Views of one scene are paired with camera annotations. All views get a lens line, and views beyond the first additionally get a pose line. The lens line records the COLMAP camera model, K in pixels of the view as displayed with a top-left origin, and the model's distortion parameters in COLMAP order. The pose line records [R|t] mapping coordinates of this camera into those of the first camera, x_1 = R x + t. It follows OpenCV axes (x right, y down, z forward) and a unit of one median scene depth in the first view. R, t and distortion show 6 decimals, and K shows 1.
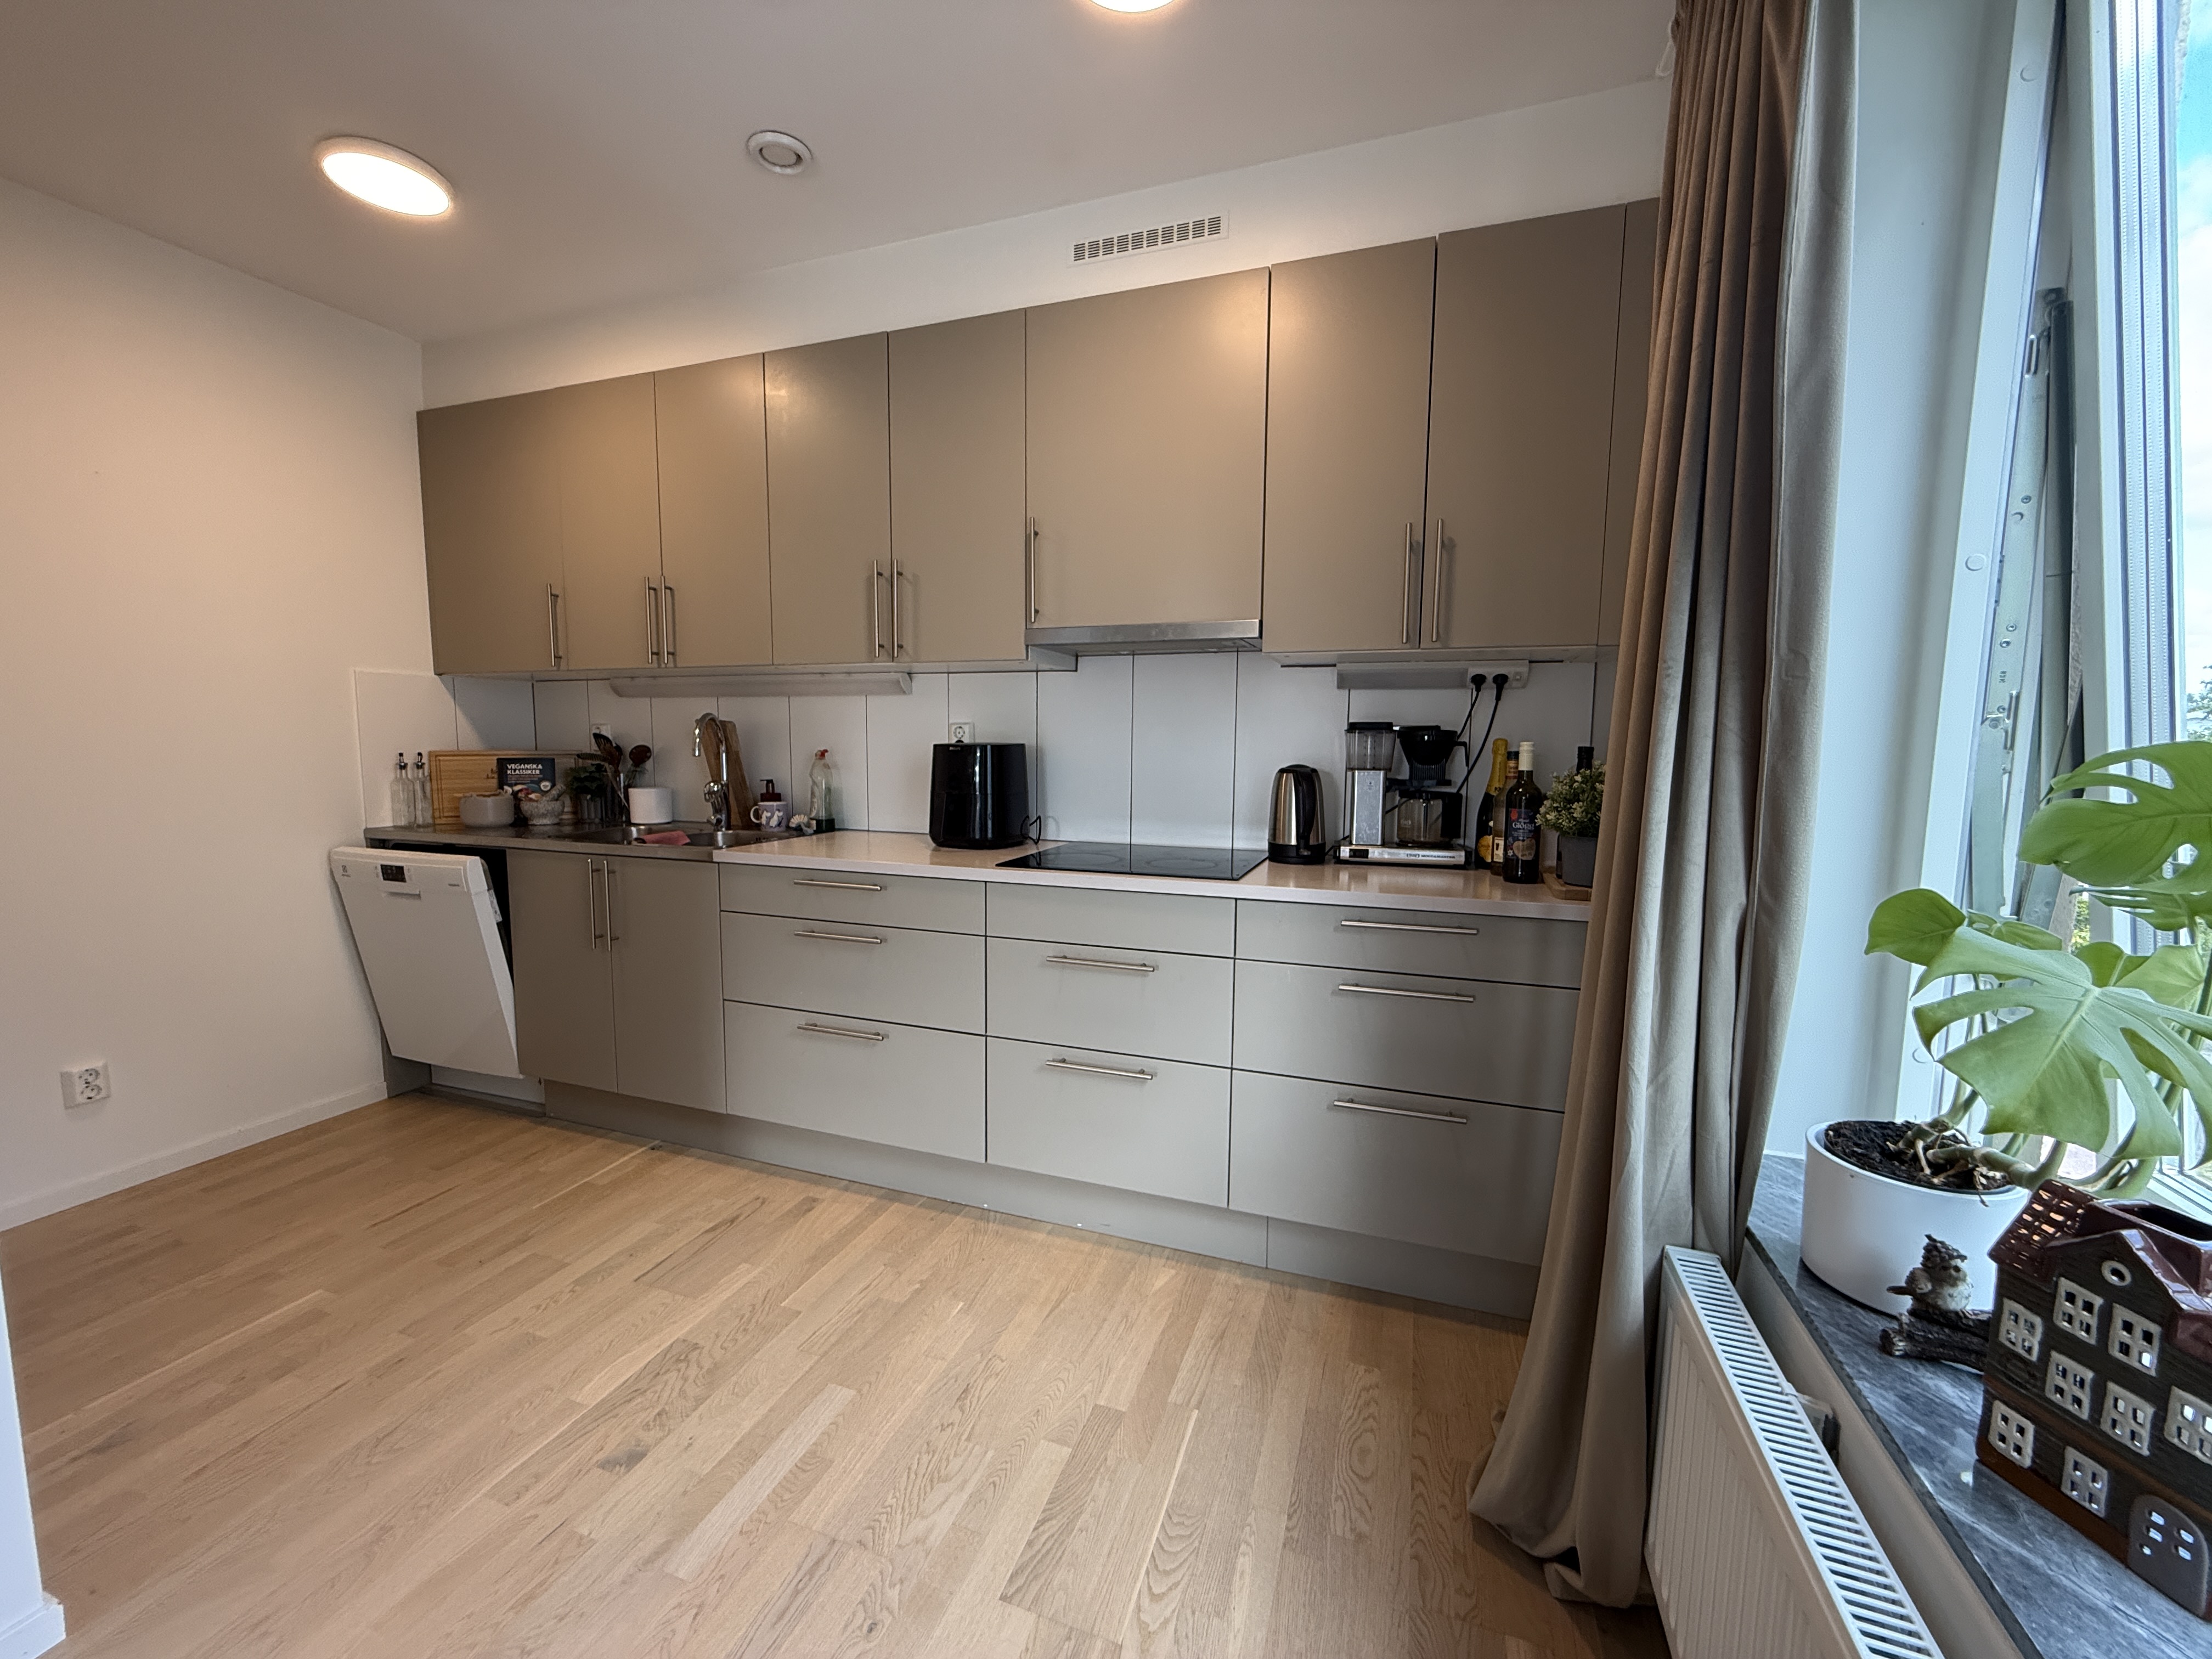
lens RADIAL K [[881.1, 0, 1106.9], [0, 881.1, 824.7], [0, 0, 1]] dist [-0.001571, 0.000364]
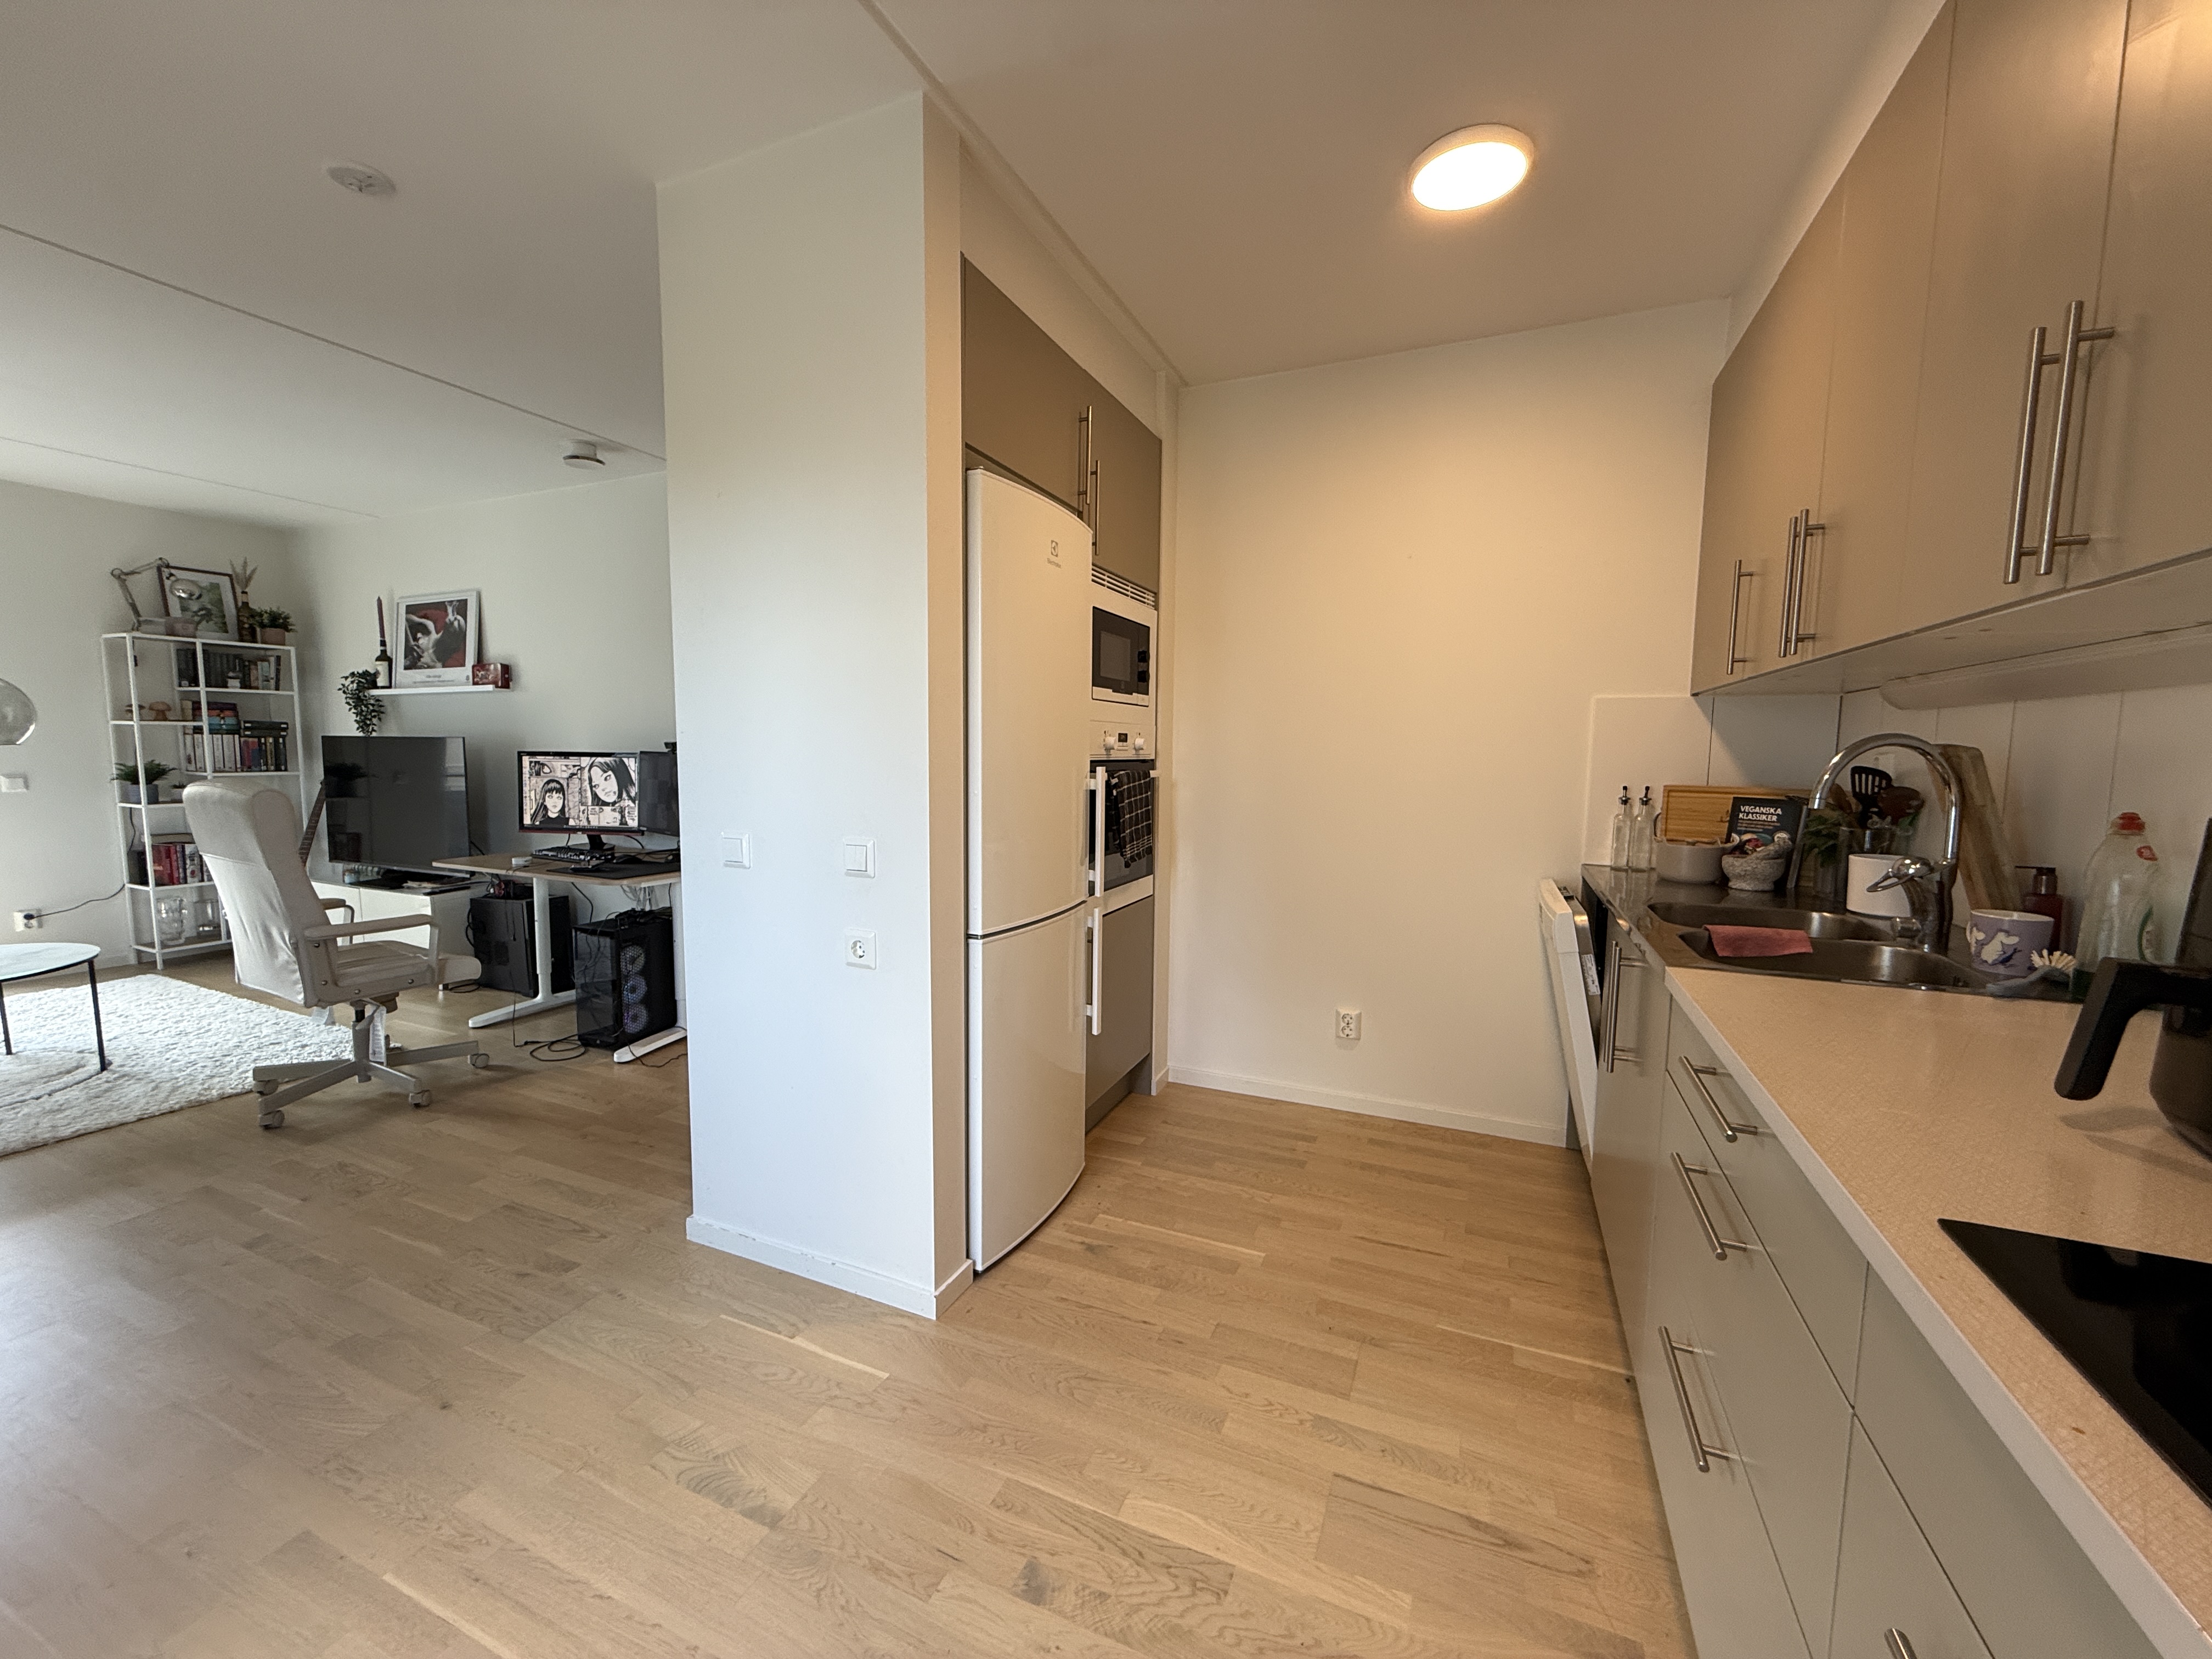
lens RADIAL K [[881.1, 0, 1098.8], [0, 881.1, 831.1], [0, 0, 1]] dist [-0.001571, 0.000364]
pose [[-0.075044, 0.083611, -0.993669, 0.167791], [-0.106977, 0.990053, 0.091386, -0.075210], [0.991425, 0.113158, -0.065353, 0.654292]]
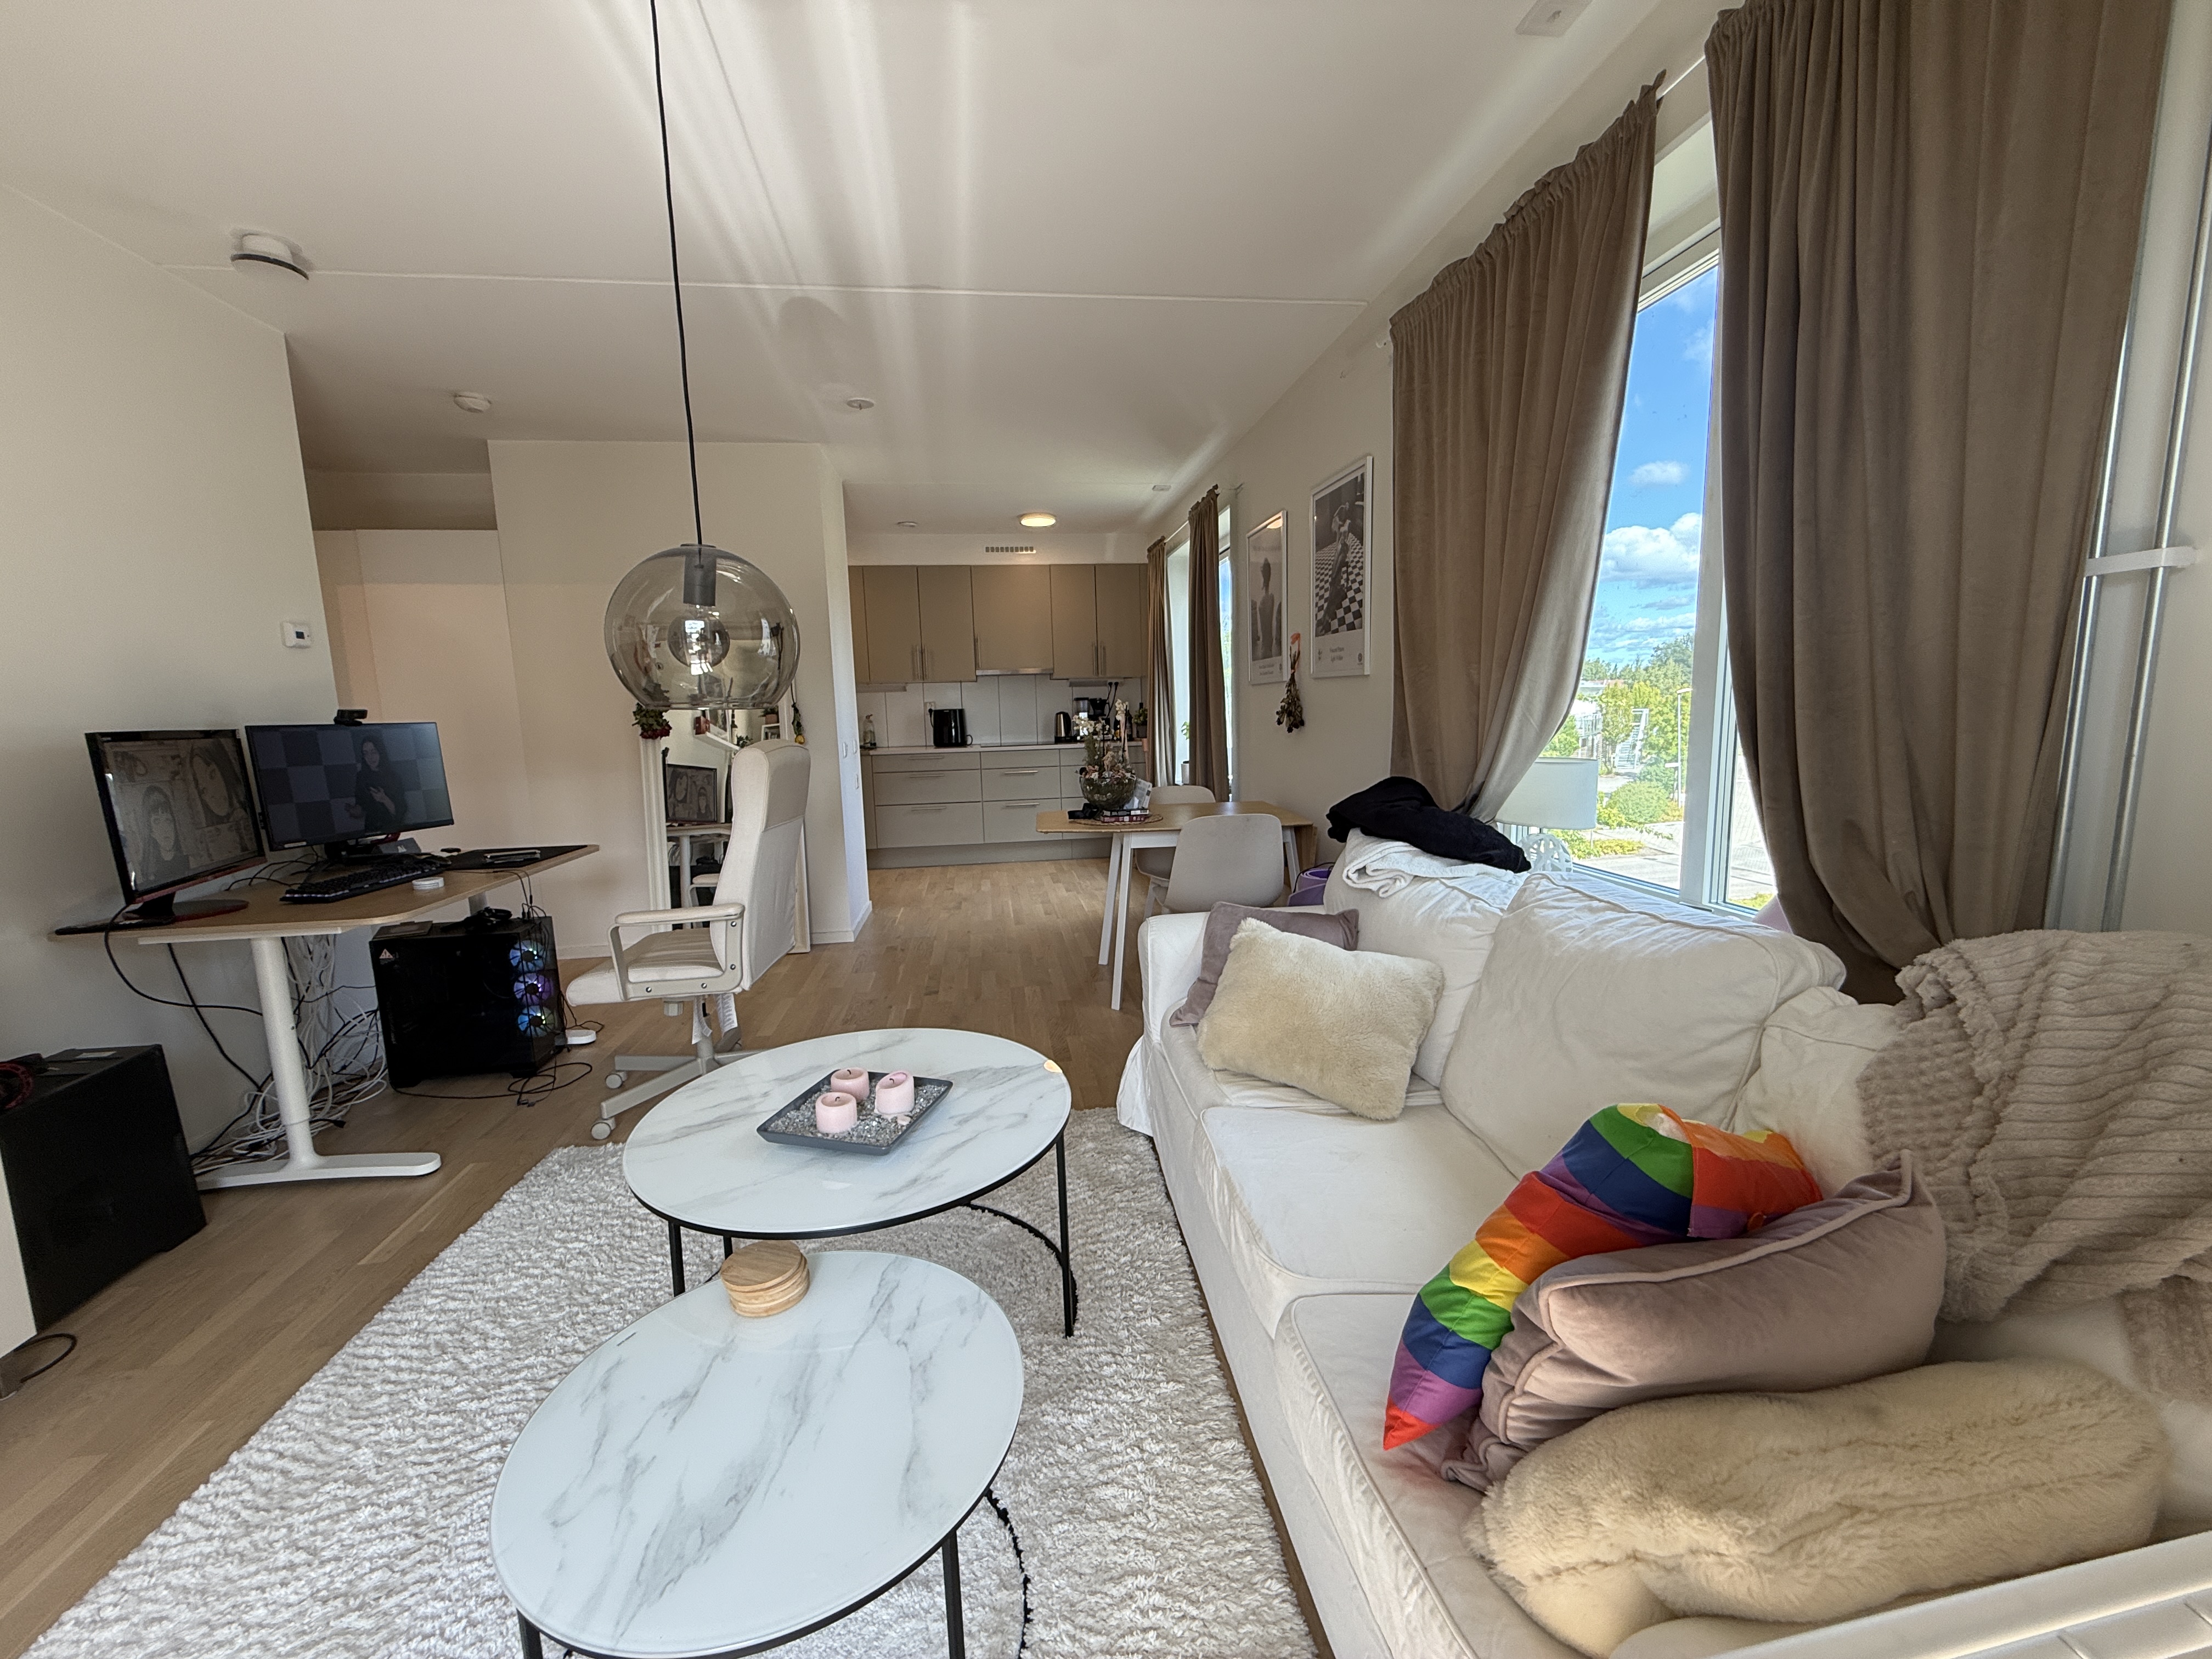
lens RADIAL K [[881.1, 0, 1096.6], [0, 881.1, 828.7], [0, 0, 1]] dist [-0.001571, 0.000364]
pose [[0.888878, -0.098178, 0.447500, -1.070354], [0.081545, 0.995076, 0.056336, 0.171692], [-0.450828, -0.013584, 0.892508, -1.788276]]
